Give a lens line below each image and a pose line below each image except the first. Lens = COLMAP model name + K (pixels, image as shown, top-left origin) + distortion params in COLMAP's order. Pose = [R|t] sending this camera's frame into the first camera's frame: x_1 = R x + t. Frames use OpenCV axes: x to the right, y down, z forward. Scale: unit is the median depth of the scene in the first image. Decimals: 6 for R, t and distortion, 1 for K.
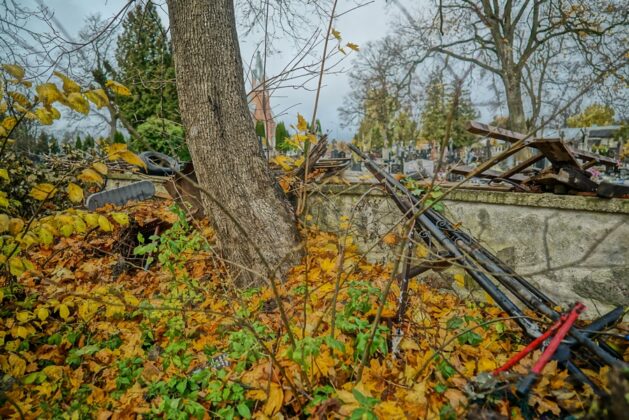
lens RADIAL K [[416.1, 0, 314.5], [0, 416.1, 210.0], [0, 0, 1]] dist [-0.005069, -0.000870]
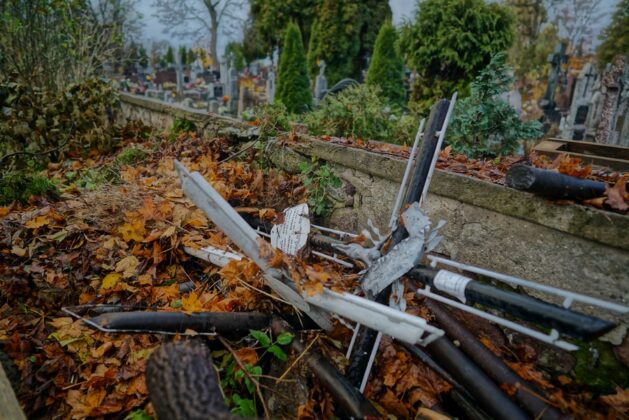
lens RADIAL K [[416.1, 0, 314.5], [0, 416.1, 210.0], [0, 0, 1]] dist [-0.005069, -0.000870]
pose [[0.984025, 0.089749, -0.153753, -0.197298], [-0.060416, 0.980727, 0.185809, -0.030564], [0.167466, -0.173552, 0.970482, 0.244598]]
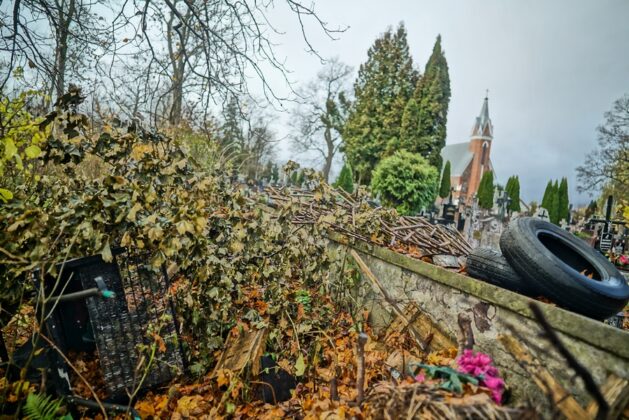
lens RADIAL K [[416.1, 0, 314.5], [0, 416.1, 210.0], [0, 0, 1]] dist [-0.005069, -0.000870]
pose [[0.888489, 0.148238, -0.434296, -0.079684], [-0.194828, 0.978713, -0.064517, -0.017447], [0.415488, 0.141936, 0.898457, 0.120629]]
